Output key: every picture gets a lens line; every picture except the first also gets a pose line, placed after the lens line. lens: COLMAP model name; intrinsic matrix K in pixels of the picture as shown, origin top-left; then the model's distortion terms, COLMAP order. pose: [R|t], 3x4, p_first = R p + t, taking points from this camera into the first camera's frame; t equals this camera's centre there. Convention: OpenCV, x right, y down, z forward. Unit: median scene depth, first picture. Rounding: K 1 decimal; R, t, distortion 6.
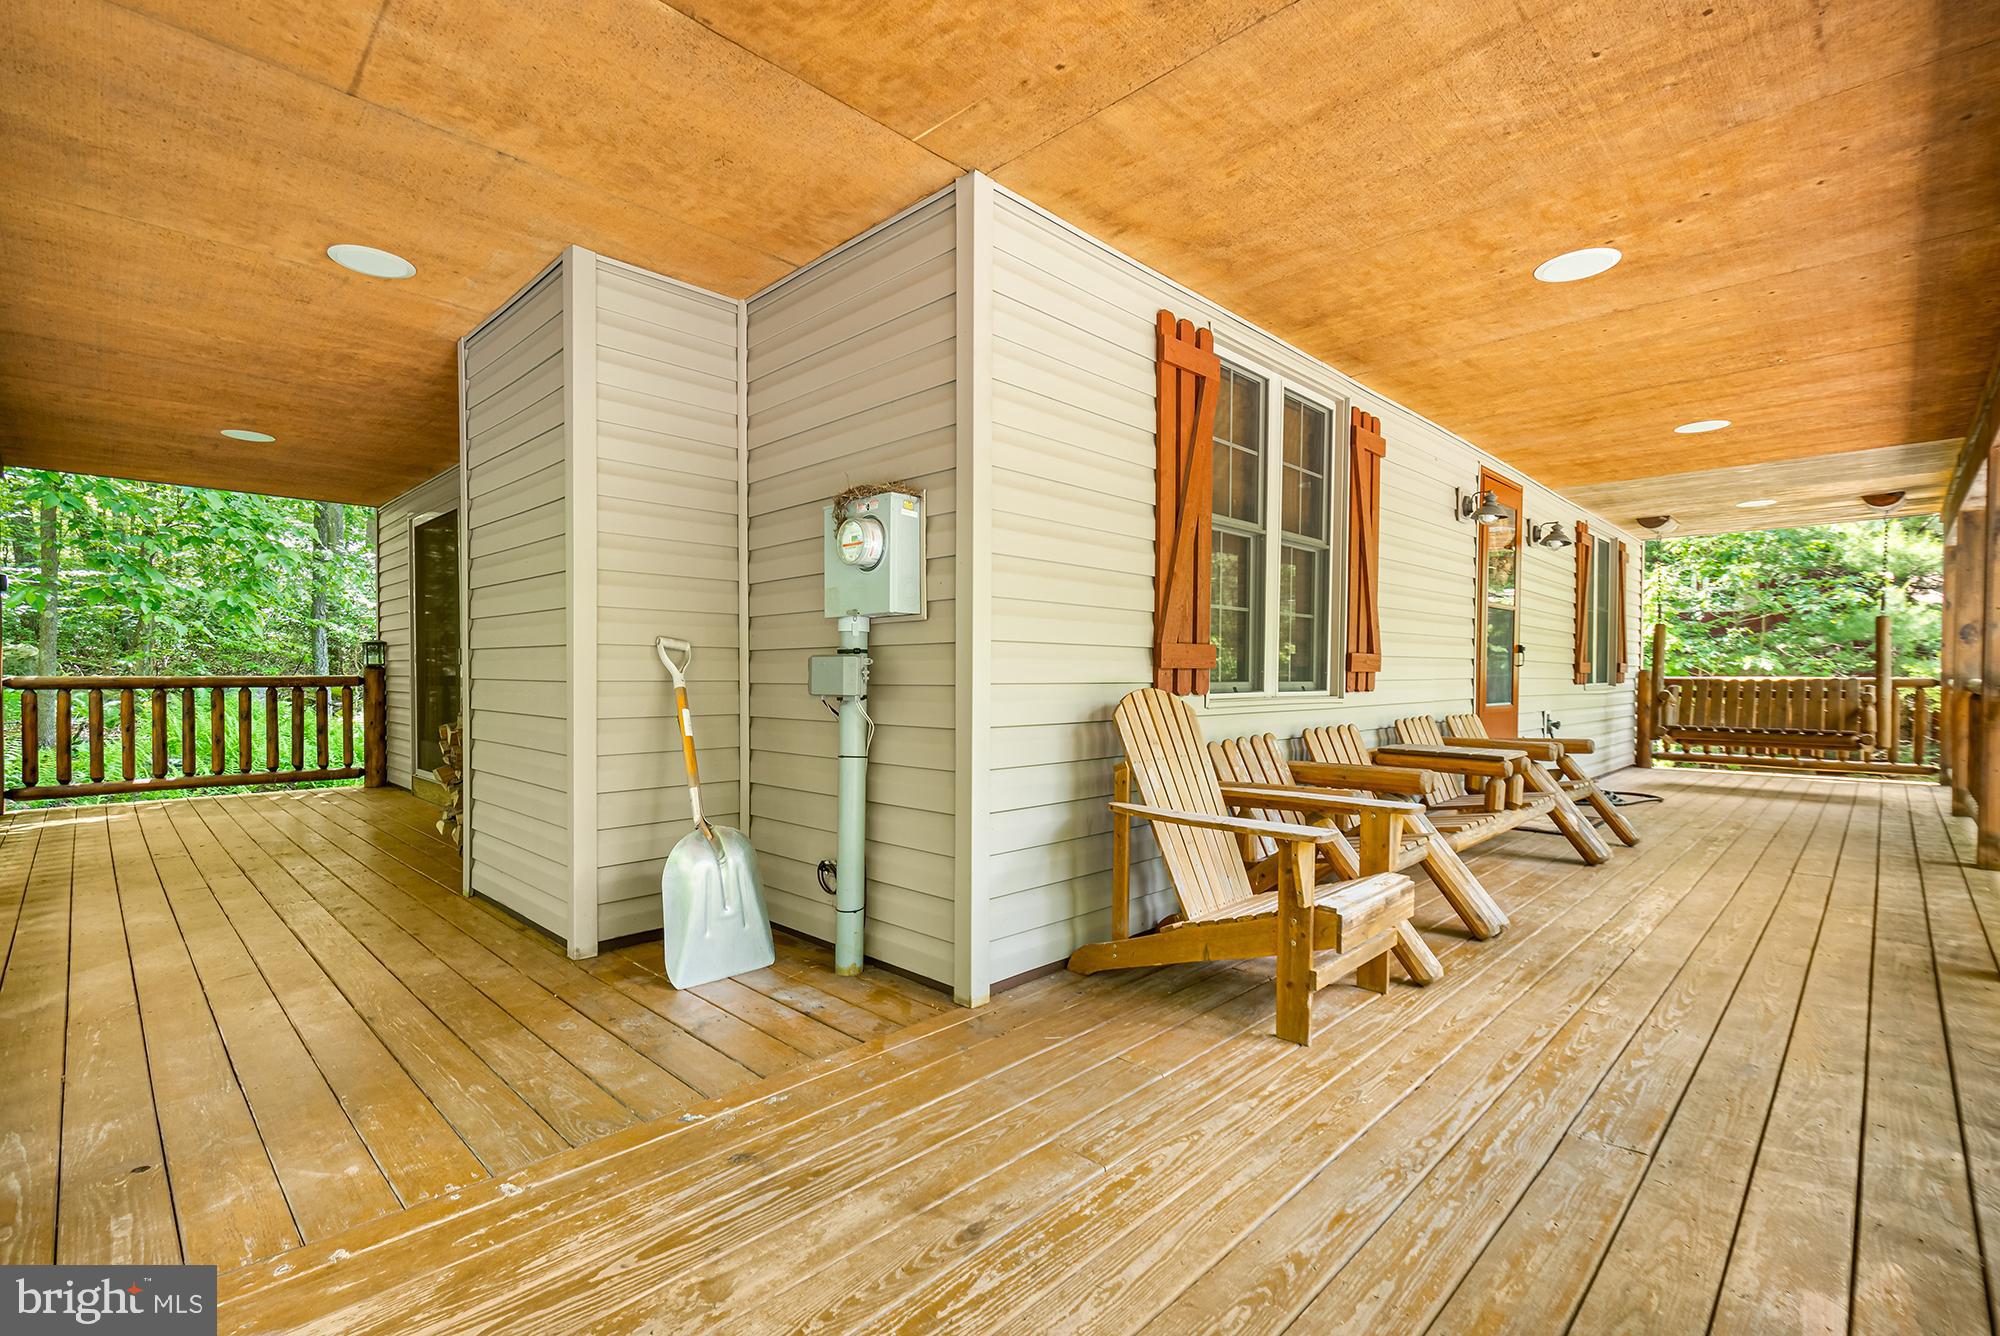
lens RADIAL K [[887.4, 0, 979.8], [0, 887.4, 693.5], [0, 0, 1]] dist [0.011842, -0.000066]
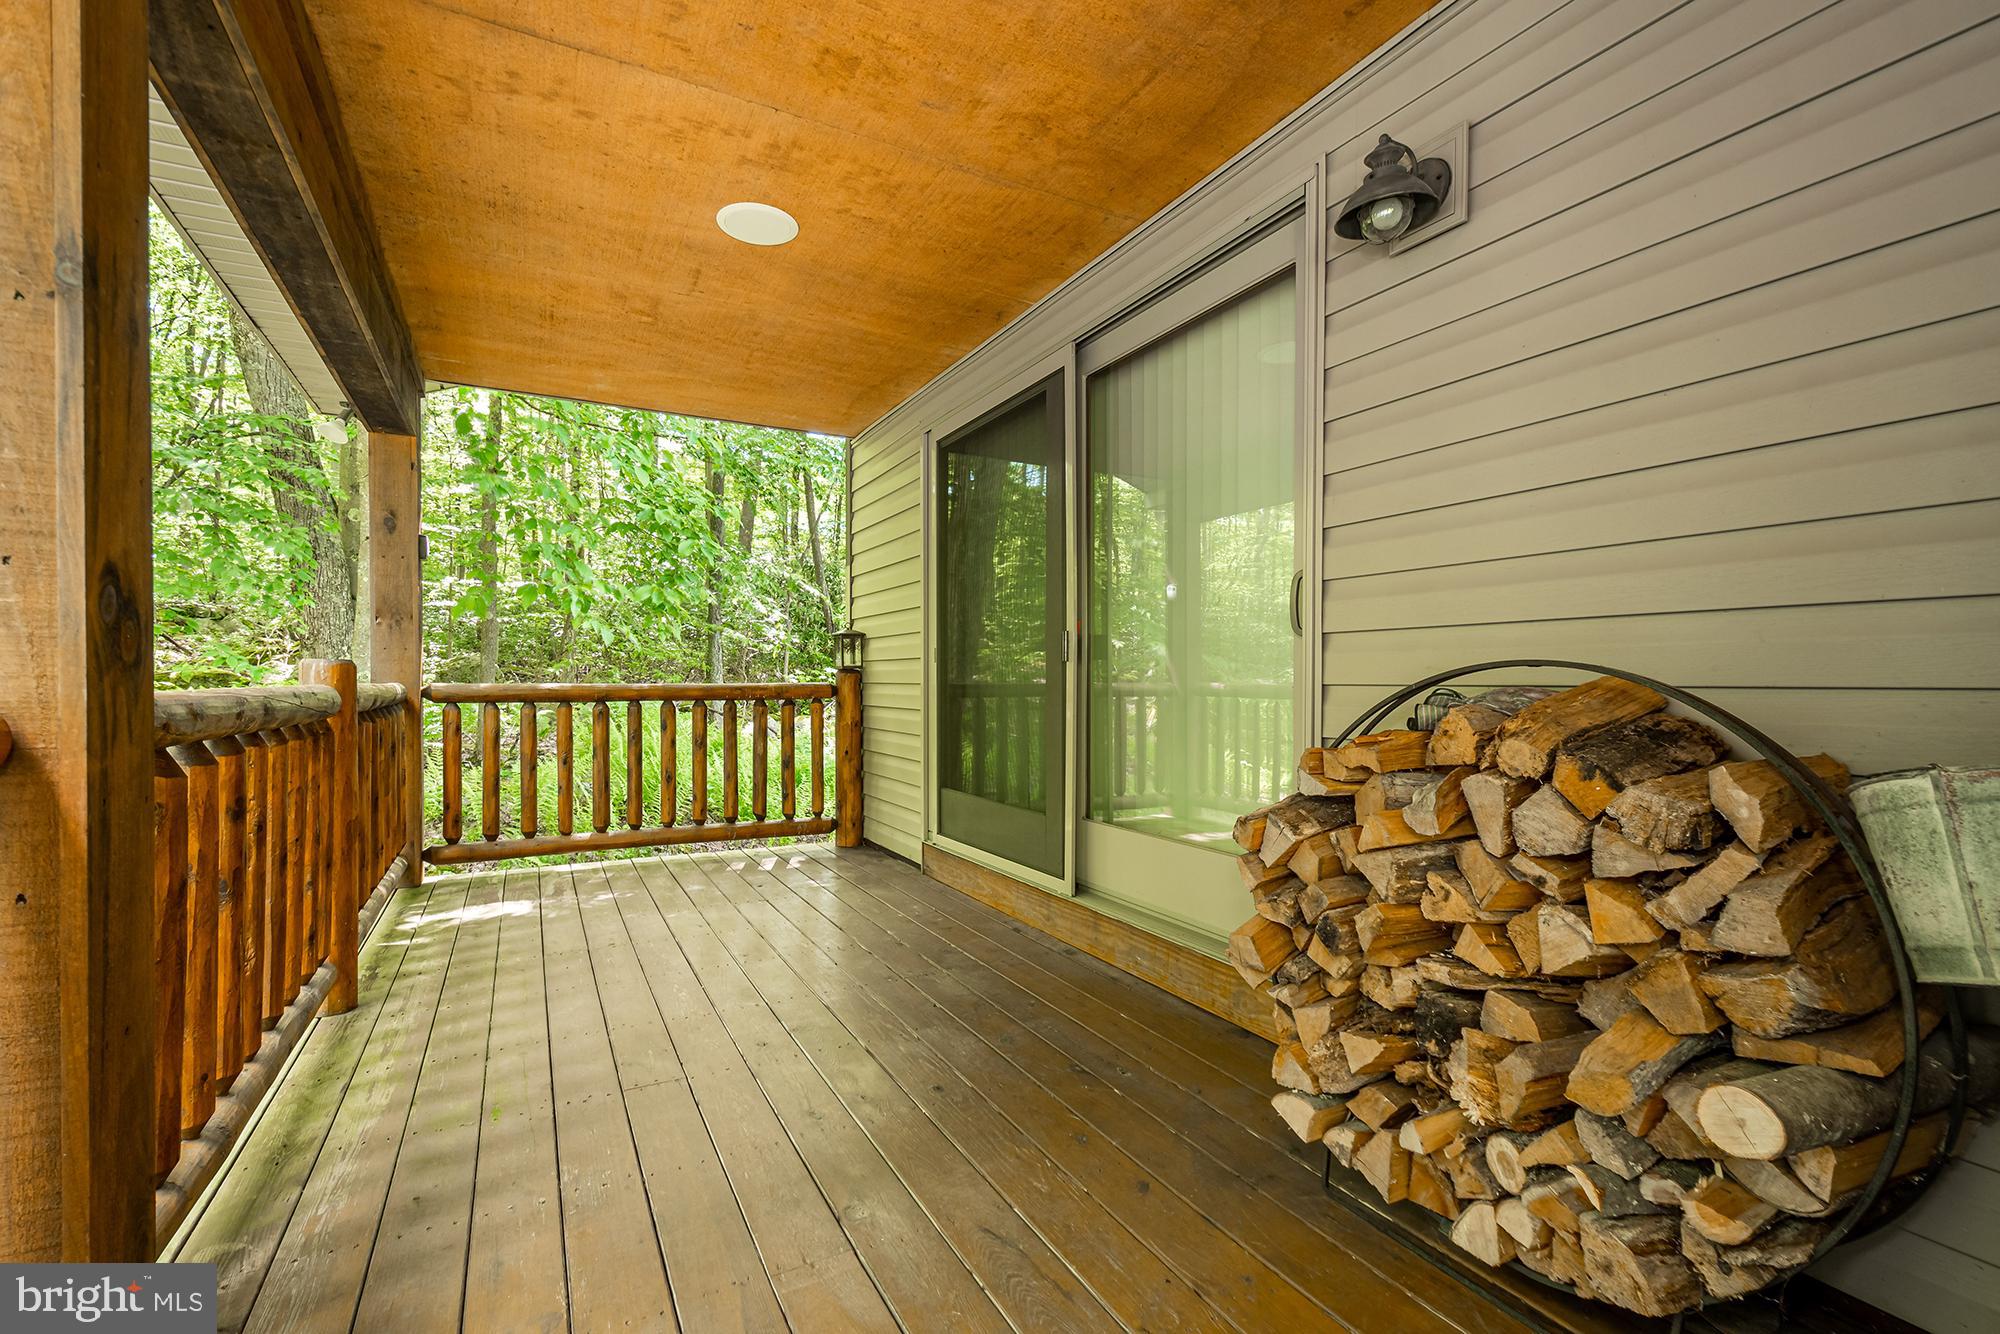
lens RADIAL K [[887.4, 0, 979.8], [0, 887.4, 692.5], [0, 0, 1]] dist [0.011842, -0.000066]
pose [[0.952448, 0.000639, -0.304699, -0.383714], [-0.005457, 0.999873, -0.014960, -0.003423], [0.304651, 0.015911, 0.952331, 0.389986]]
